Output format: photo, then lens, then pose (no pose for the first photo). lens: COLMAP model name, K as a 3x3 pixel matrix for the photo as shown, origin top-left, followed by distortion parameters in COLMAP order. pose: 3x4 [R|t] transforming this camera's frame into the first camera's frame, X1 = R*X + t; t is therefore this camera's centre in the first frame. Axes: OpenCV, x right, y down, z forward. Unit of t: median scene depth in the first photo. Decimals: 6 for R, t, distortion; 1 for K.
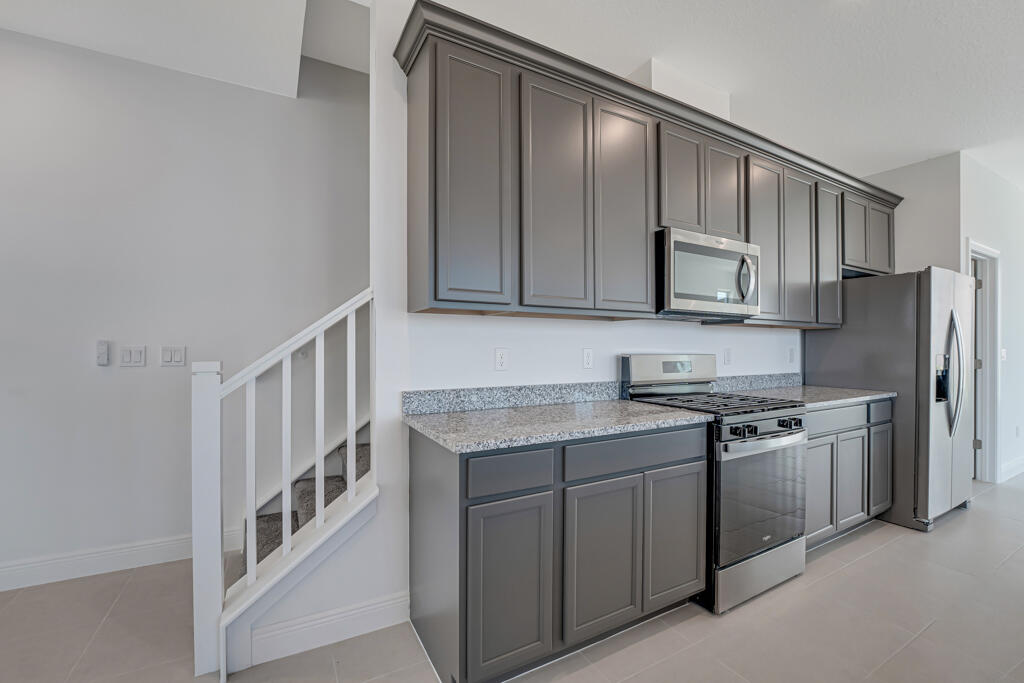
lens RADIAL K [[428.3, 0, 512.0], [0, 428.3, 341.5], [0, 0, 1]] dist [-0.008837, 0.000037]
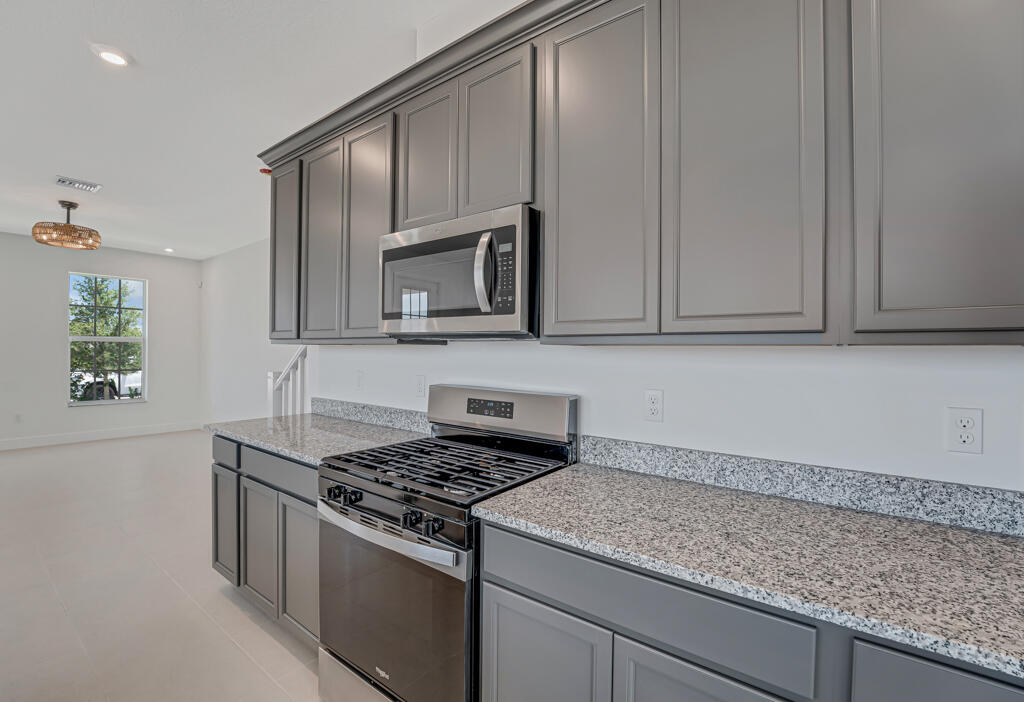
lens RADIAL K [[448.4, 0, 526.0], [0, 448.4, 347.1], [0, 0, 1]] dist [-0.013525, 0.000009]
pose [[0.411504, -0.004746, -0.911395, 1.266618], [0.003423, 0.999987, -0.003662, -0.043742], [0.911401, -0.001612, 0.411516, 0.879266]]
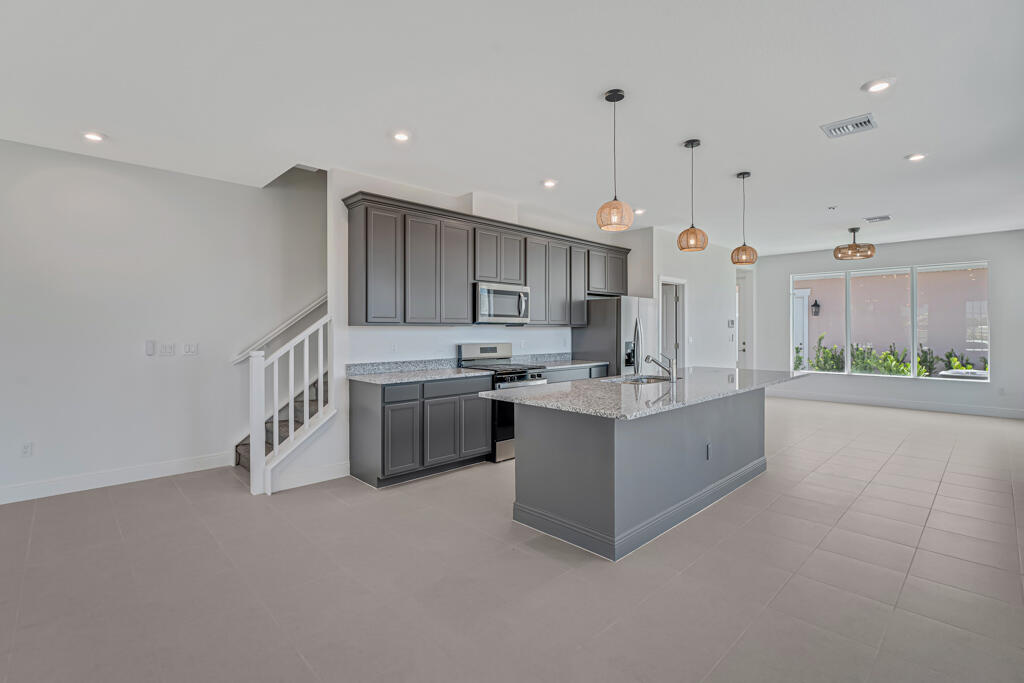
lens RADIAL K [[472.6, 0, 510.4], [0, 472.6, 328.1], [0, 0, 1]] dist [0.000729, -0.000099]
pose [[0.966772, -0.004616, 0.255599, -0.060338], [0.002716, 0.999966, 0.007789, -0.062142], [-0.255626, -0.006836, 0.966752, -1.204614]]
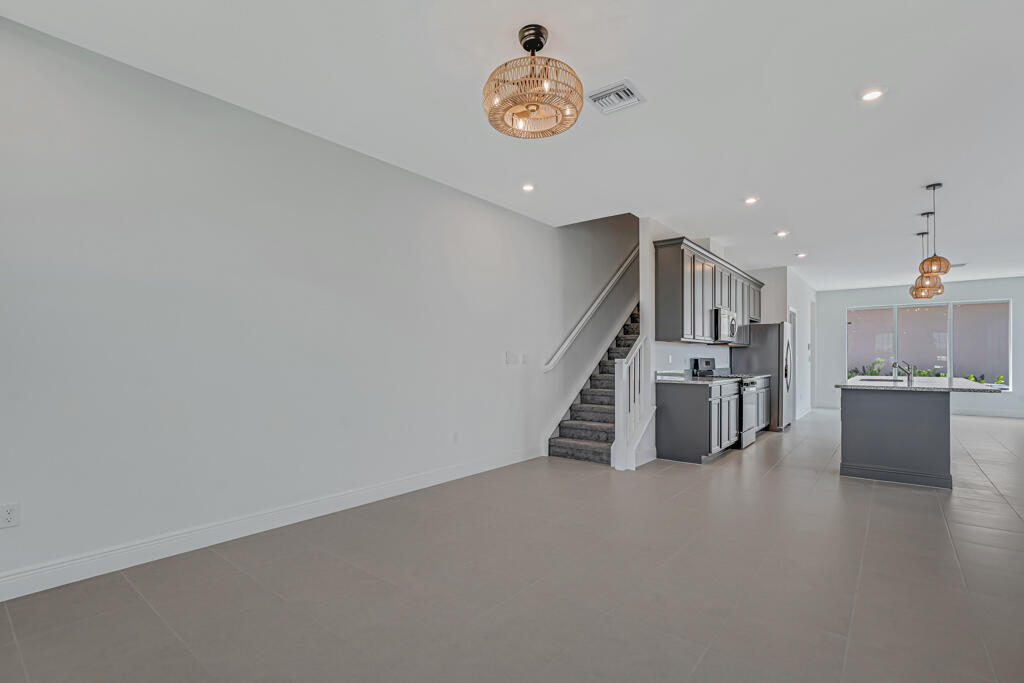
lens RADIAL K [[485.9, 0, 510.4], [0, 485.9, 356.1], [0, 0, 1]] dist [0.001327, 0.000131]
pose [[0.925258, -0.000593, 0.379337, -1.911542], [-0.001131, 0.999990, 0.004322, 0.010835], [-0.379336, -0.004428, 0.925248, -1.237118]]
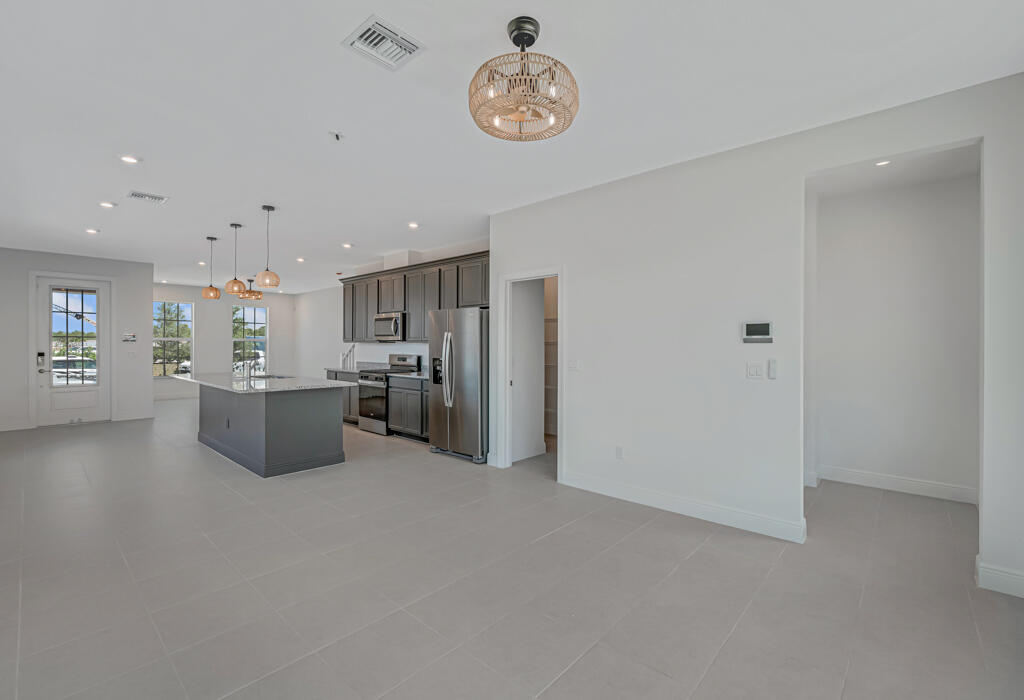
lens RADIAL K [[448.4, 0, 526.0], [0, 448.4, 346.1], [0, 0, 1]] dist [-0.013525, 0.000009]
pose [[0.335756, 0.000171, -0.941949, 3.826307], [0.007728, 0.999966, 0.002936, -0.029273], [0.941917, -0.008266, 0.335744, 0.925558]]
